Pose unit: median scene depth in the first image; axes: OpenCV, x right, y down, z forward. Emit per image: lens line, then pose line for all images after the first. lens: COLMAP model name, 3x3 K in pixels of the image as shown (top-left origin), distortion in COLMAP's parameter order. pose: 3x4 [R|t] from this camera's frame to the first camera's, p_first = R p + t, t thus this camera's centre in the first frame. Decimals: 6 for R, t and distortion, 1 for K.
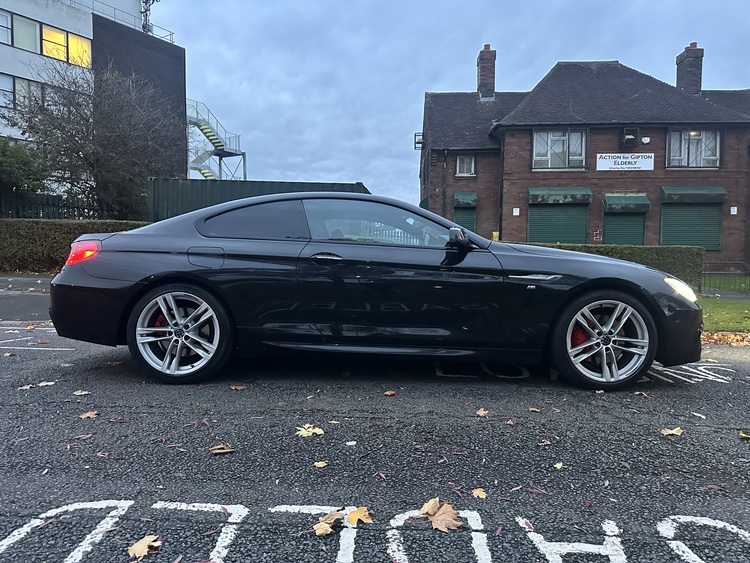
lens RADIAL K [[526.6, 0, 375.0], [0, 526.6, 281.5], [0, 0, 1]] dist [-0.007753, -0.005374]
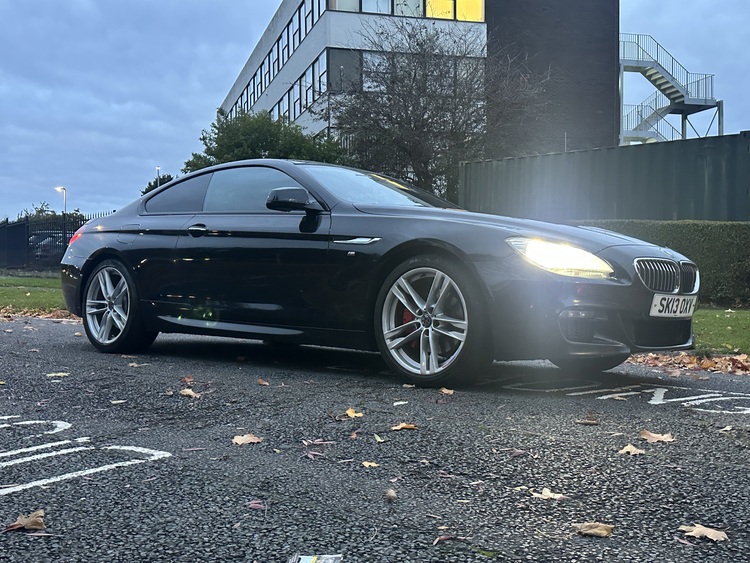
lens RADIAL K [[870.6, 0, 375.0], [0, 870.6, 281.5], [0, 0, 1]] dist [0.006054, 0.012549]
pose [[0.770726, -0.004268, -0.637153, 1.179541], [-0.027053, 0.998857, -0.039415, 0.105899], [0.636593, 0.047615, 0.769729, -0.023425]]
